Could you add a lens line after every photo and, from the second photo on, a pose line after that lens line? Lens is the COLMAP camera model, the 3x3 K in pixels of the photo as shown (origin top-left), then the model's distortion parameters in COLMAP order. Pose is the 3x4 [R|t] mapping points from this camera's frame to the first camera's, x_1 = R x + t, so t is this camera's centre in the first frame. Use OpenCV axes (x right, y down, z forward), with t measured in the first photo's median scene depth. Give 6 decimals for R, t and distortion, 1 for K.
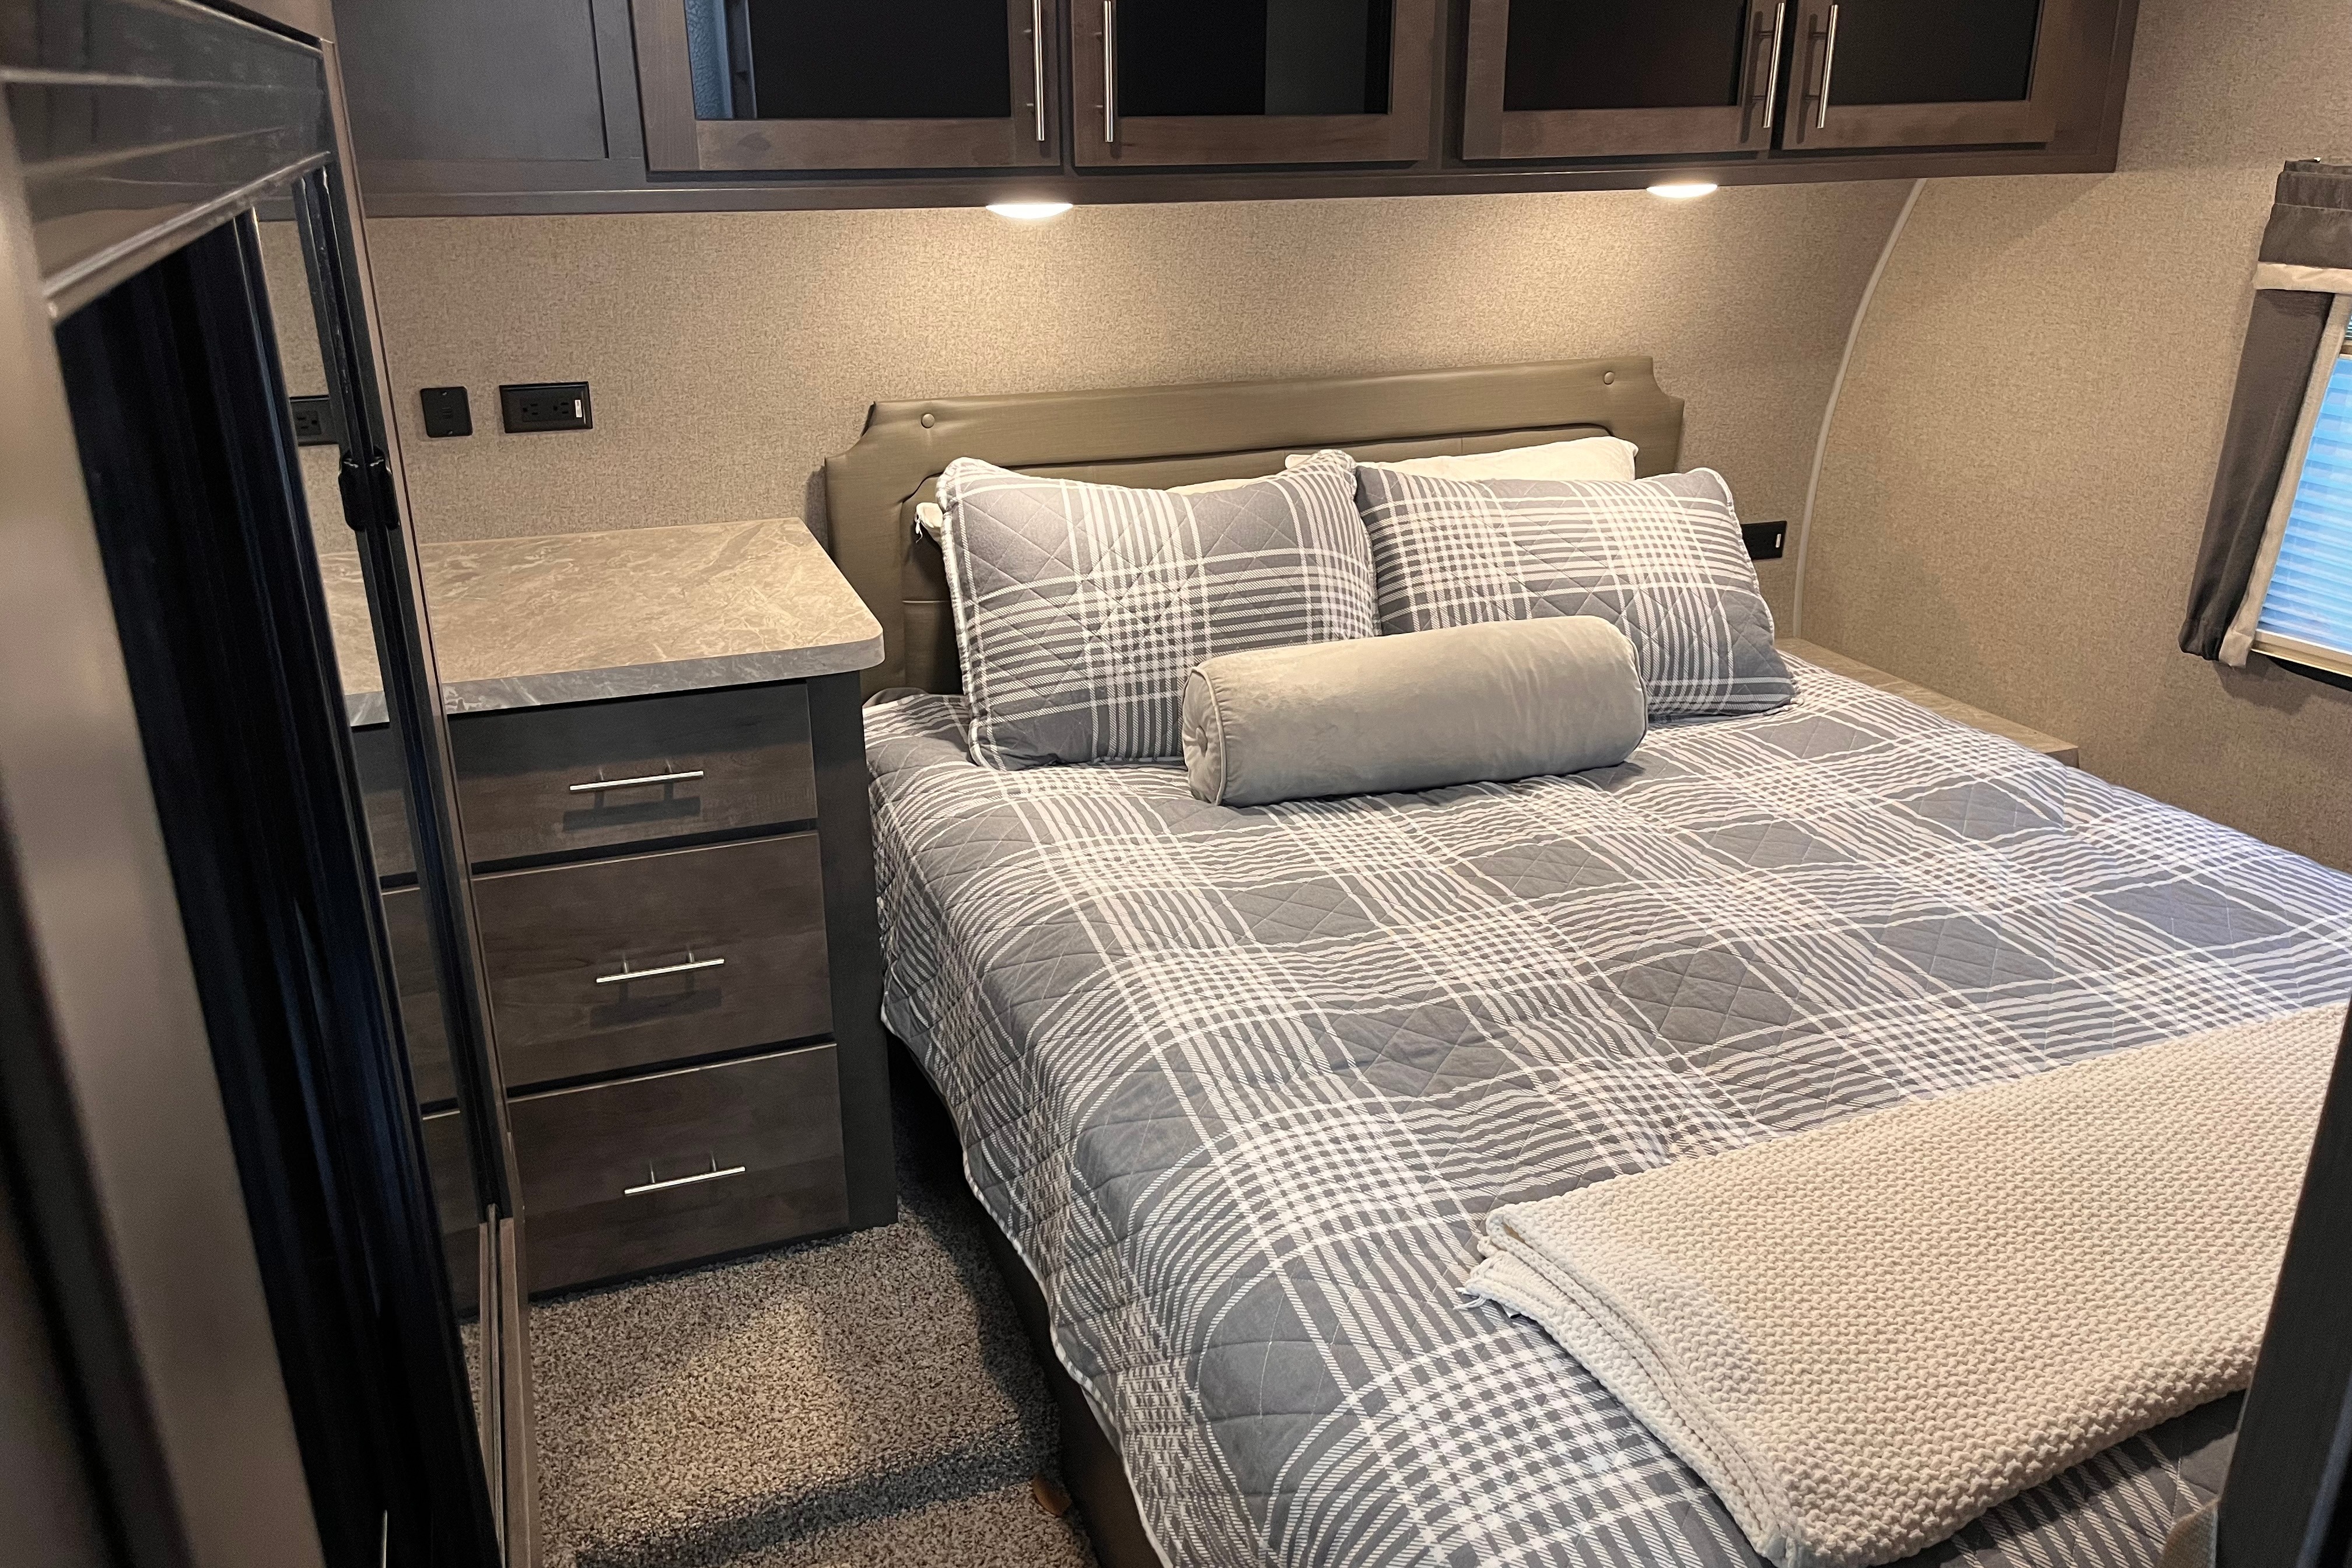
lens RADIAL K [[1760.8, 0, 1169.9], [0, 1760.8, 788.6], [0, 0, 1]] dist [0.060412, -0.070785]
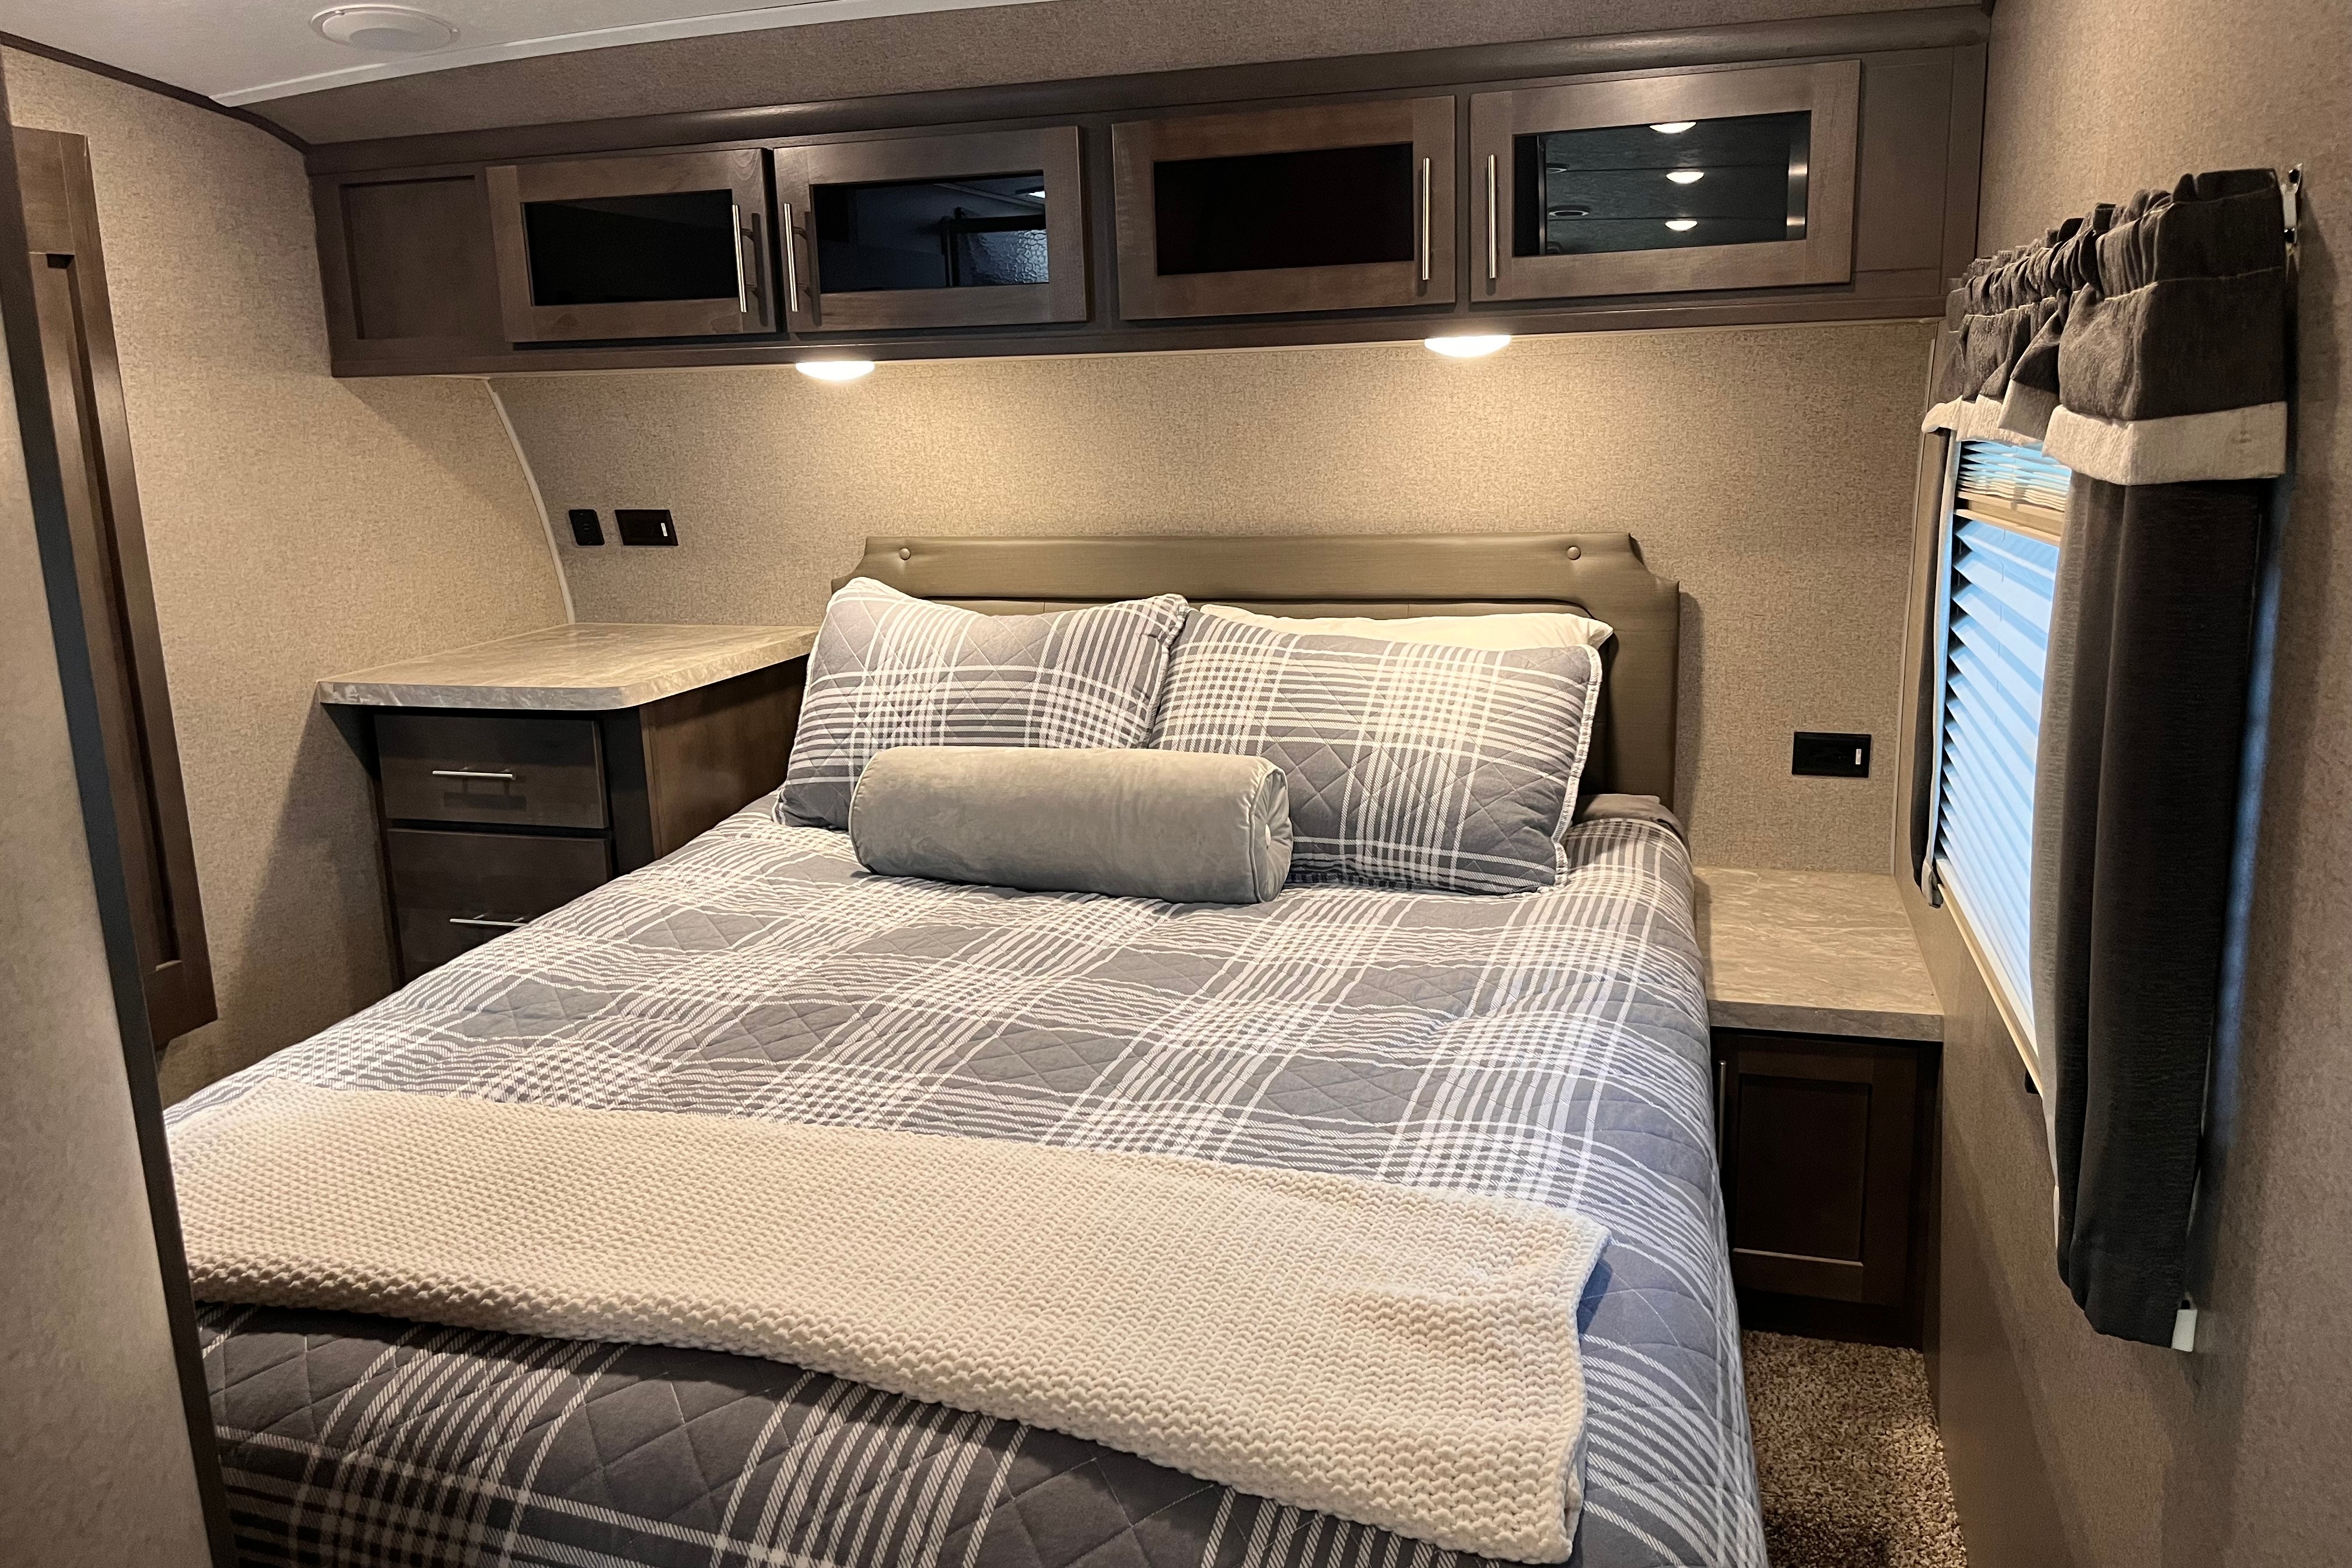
lens RADIAL K [[1760.8, 0, 1176.2], [0, 1760.8, 777.0], [0, 0, 1]] dist [0.060412, -0.070785]
pose [[0.803283, 0.109296, -0.585483, 0.812381], [-0.192959, 0.977756, -0.082216, 0.005124], [0.563474, 0.179017, 0.806505, 0.175122]]
